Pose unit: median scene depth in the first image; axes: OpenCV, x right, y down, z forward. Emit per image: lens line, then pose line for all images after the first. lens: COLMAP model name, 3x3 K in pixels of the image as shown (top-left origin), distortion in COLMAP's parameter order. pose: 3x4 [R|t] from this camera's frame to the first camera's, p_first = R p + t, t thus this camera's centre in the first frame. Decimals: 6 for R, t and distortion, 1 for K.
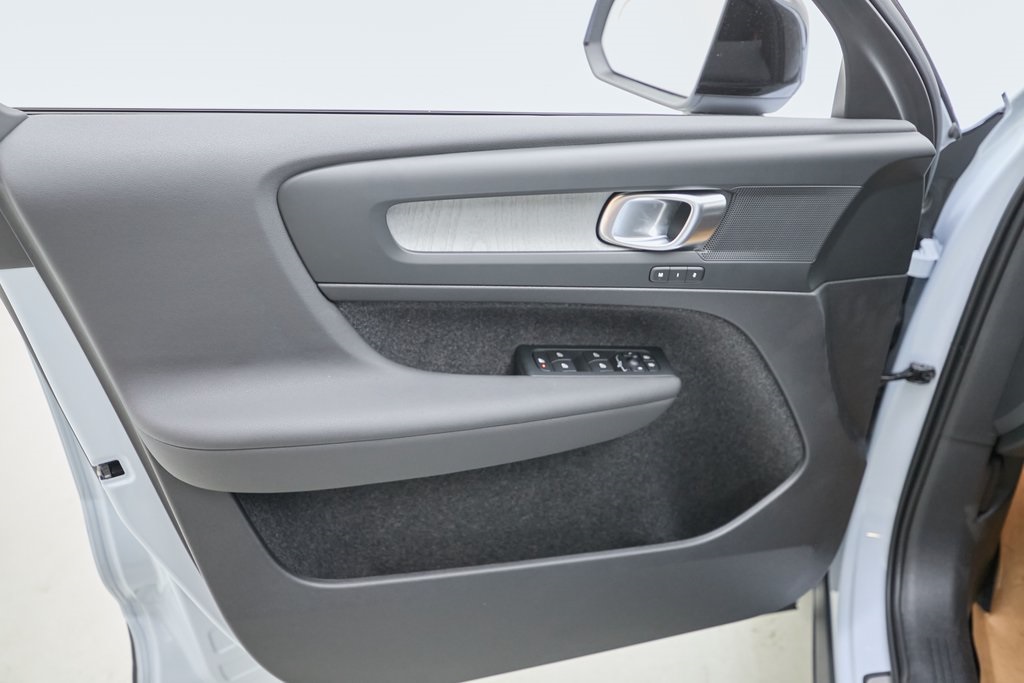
lens RADIAL K [[865.9, 0, 512.0], [0, 865.9, 341.5], [0, 0, 1]] dist [-0.010646, -0.018217]
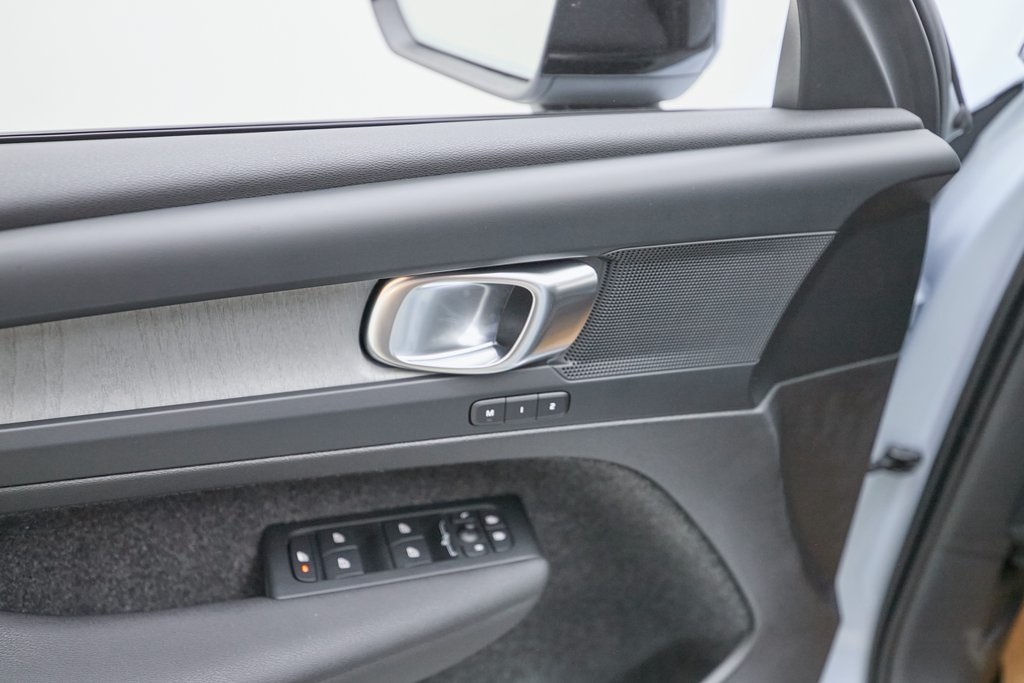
lens RADIAL K [[865.9, 0, 512.0], [0, 865.9, 341.5], [0, 0, 1]] dist [-0.010646, -0.018217]
pose [[0.993712, -0.066778, 0.089869, 0.127681], [0.064472, 0.997517, 0.028327, -0.125017], [-0.091538, -0.022355, 0.995551, 0.417679]]
